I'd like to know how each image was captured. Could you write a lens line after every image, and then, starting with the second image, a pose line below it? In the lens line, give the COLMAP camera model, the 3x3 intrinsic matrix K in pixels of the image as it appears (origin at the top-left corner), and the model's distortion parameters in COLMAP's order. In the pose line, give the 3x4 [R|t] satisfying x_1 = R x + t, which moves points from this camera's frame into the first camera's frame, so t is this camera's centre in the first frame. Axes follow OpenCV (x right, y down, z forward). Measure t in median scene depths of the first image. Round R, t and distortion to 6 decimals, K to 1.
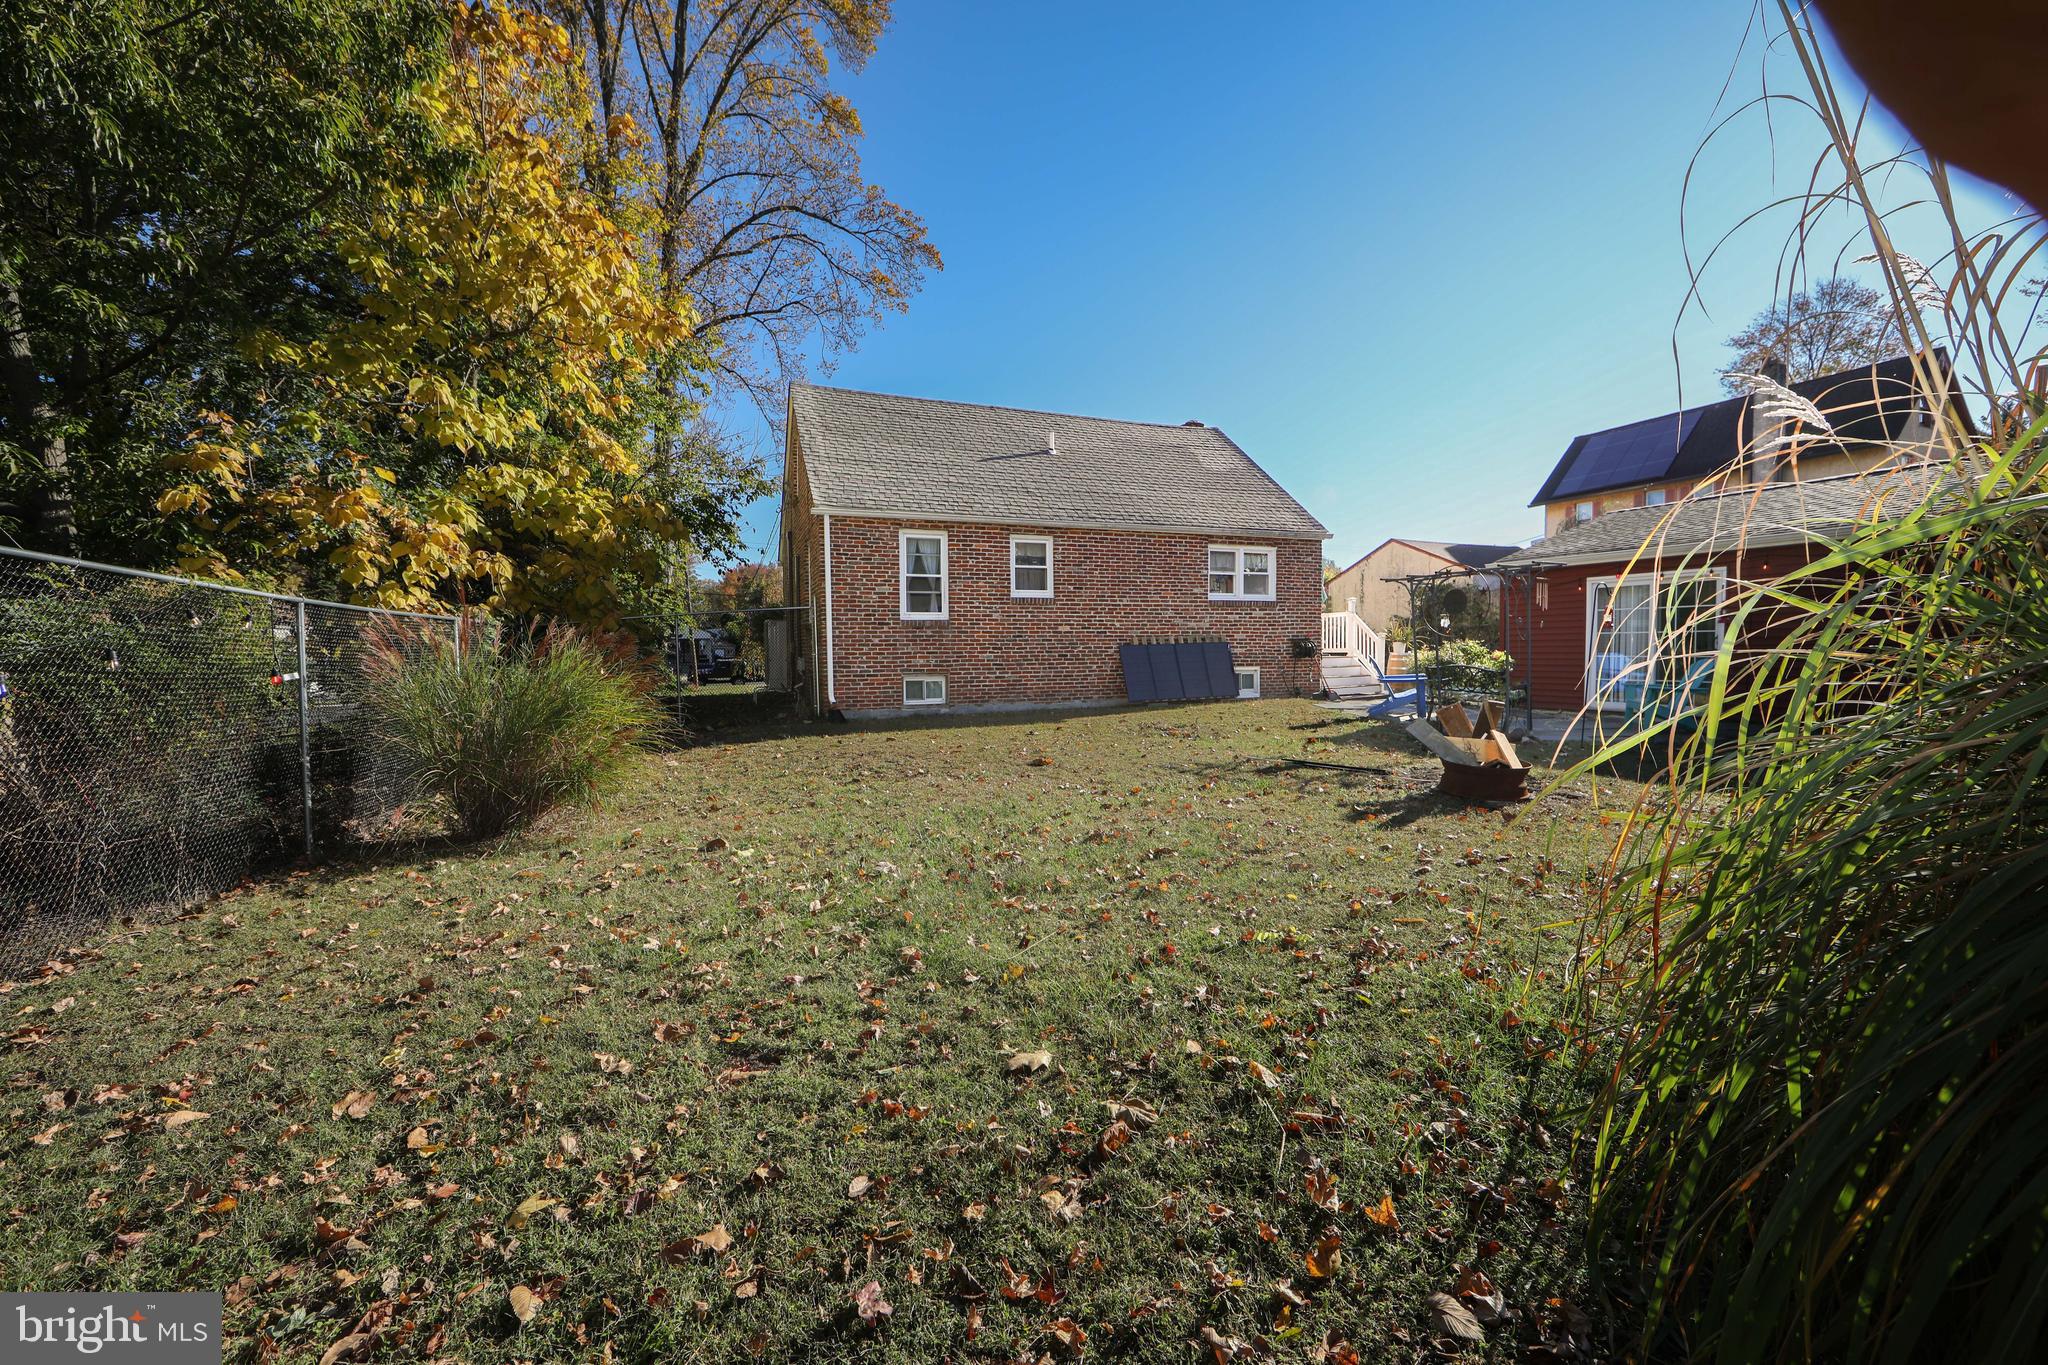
lens RADIAL K [[809.4, 0, 1018.9], [0, 809.4, 683.8], [0, 0, 1]] dist [-0.007039, 0.000994]
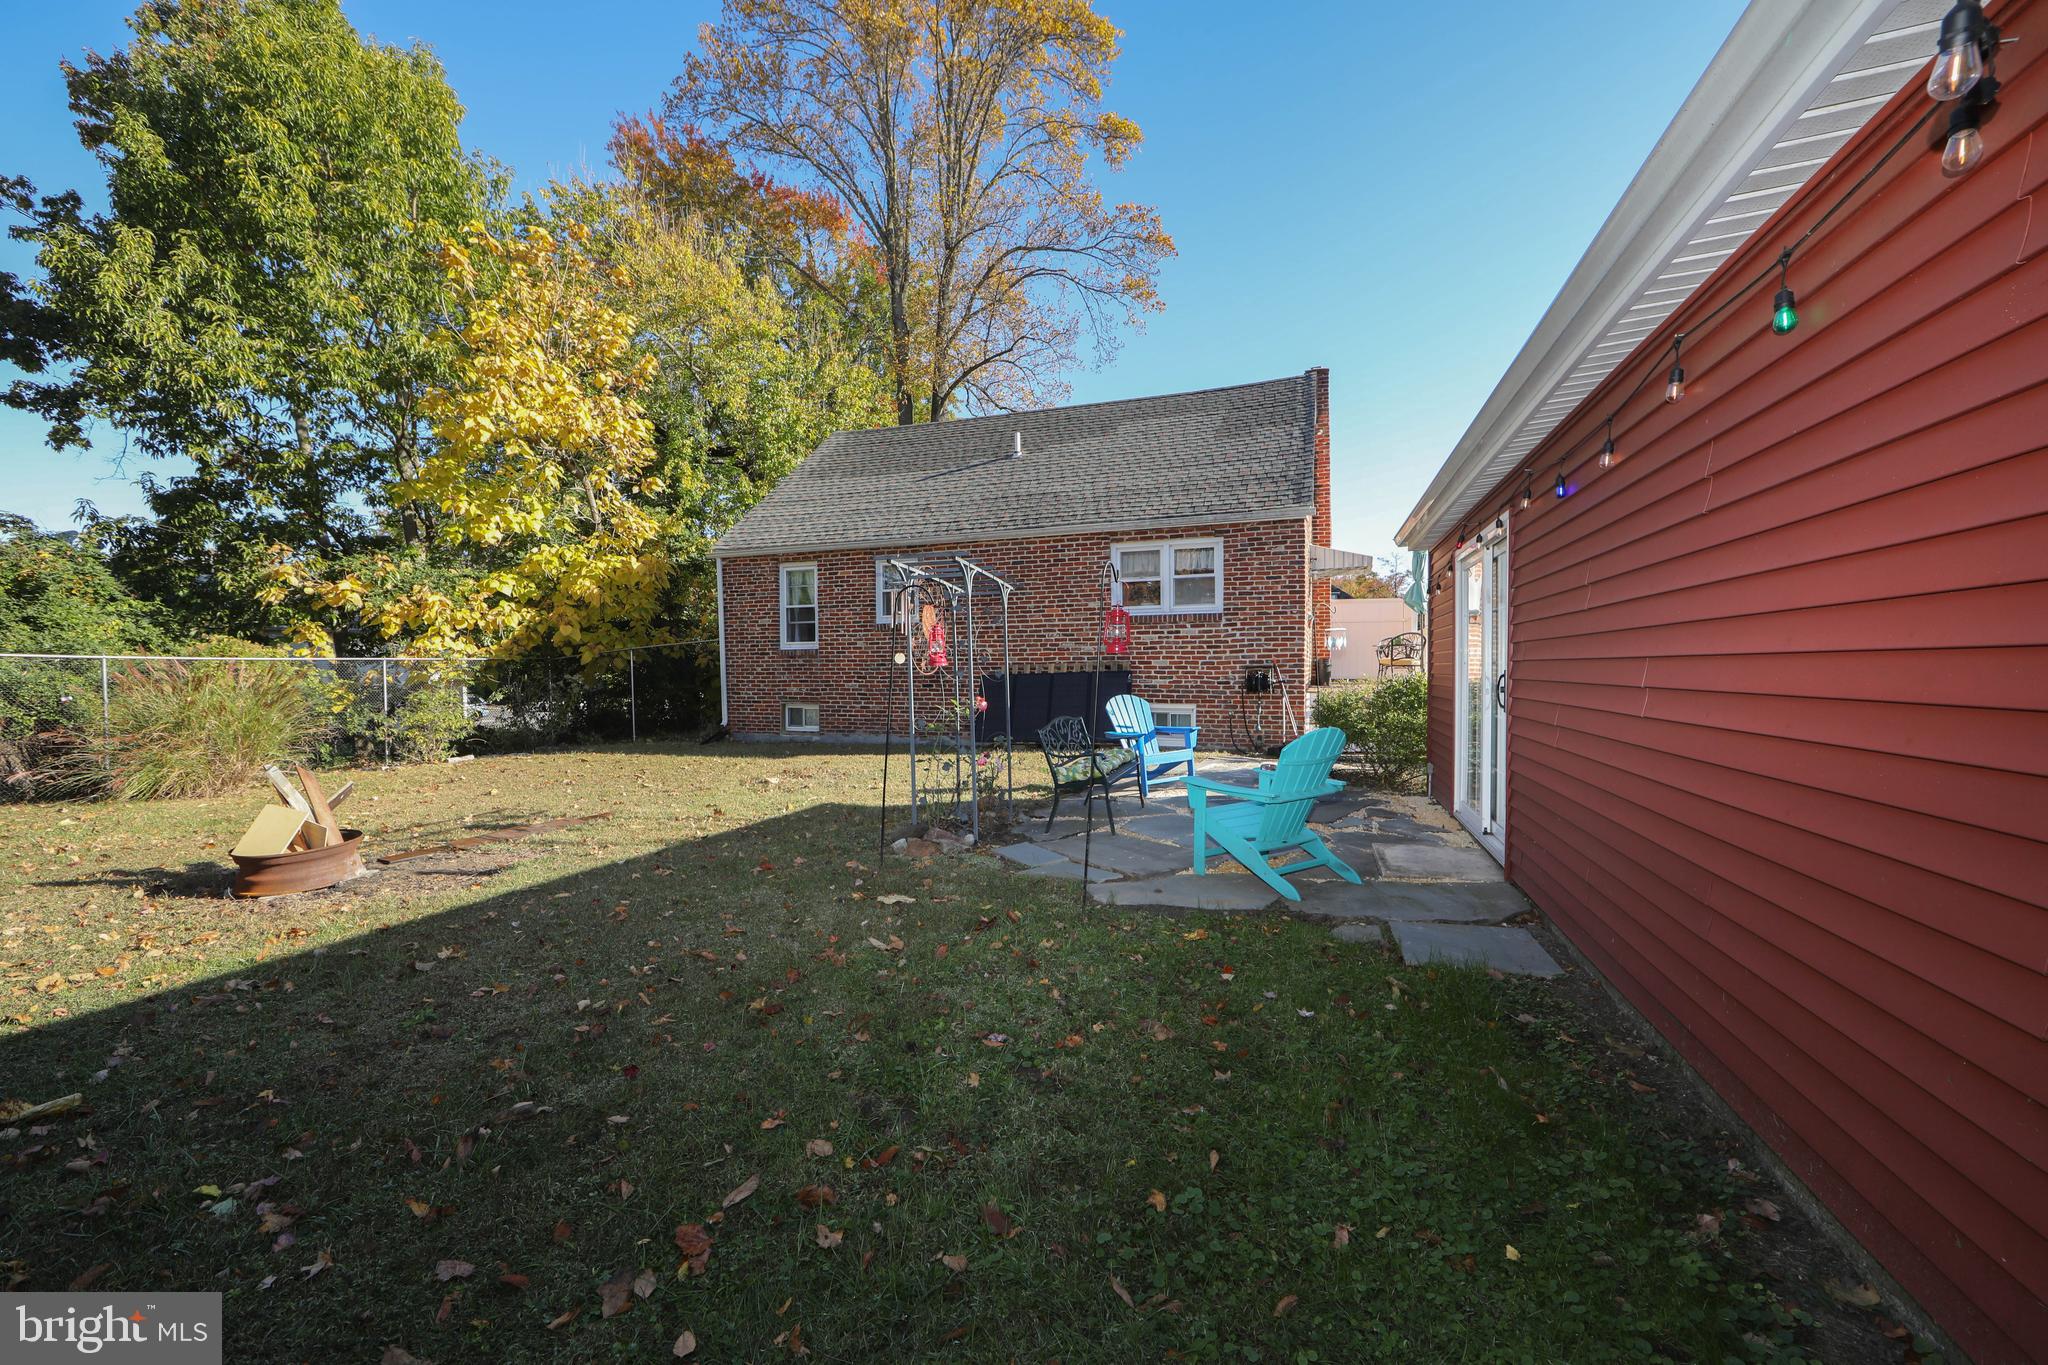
lens RADIAL K [[809.4, 0, 1039.5], [0, 809.4, 685.2], [0, 0, 1]] dist [-0.007039, 0.000994]
pose [[0.741762, 0.020246, -0.670358, 0.788160], [-0.027581, 0.999620, -0.000328, -0.040902], [0.670096, 0.018733, 0.742038, 0.435170]]
